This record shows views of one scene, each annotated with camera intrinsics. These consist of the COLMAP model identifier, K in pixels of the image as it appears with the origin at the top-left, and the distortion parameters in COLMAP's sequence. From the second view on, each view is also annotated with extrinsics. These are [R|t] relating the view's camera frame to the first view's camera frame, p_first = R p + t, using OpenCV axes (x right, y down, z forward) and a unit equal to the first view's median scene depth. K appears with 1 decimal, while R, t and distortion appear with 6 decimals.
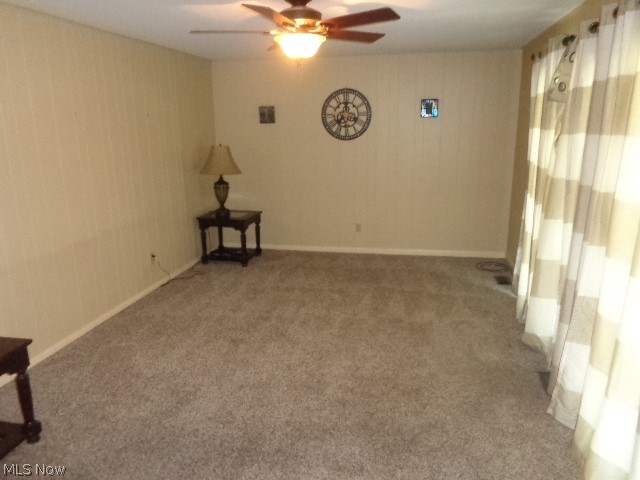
lens RADIAL K [[480.0, 0, 320.0], [0, 480.0, 240.0], [0, 0, 1]] dist [0.003372, 0.002966]
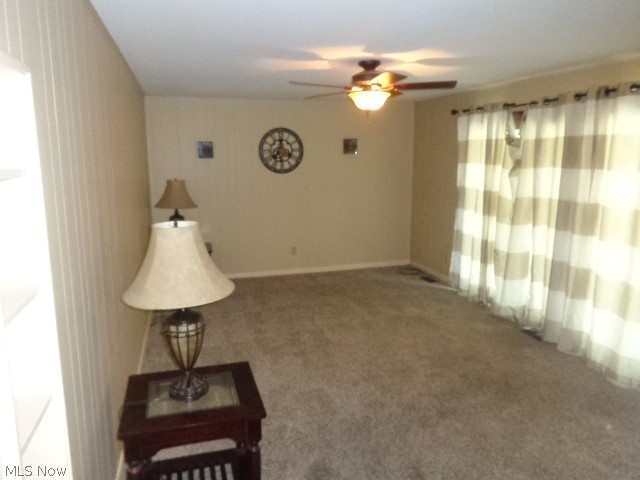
lens RADIAL K [[480.0, 0, 320.0], [0, 480.0, 240.0], [0, 0, 1]] dist [0.003372, 0.002966]
pose [[0.886718, -0.074932, 0.456197, -0.392854], [0.104539, 0.993717, -0.039973, -0.000326], [-0.450335, 0.083135, 0.888981, -0.016947]]
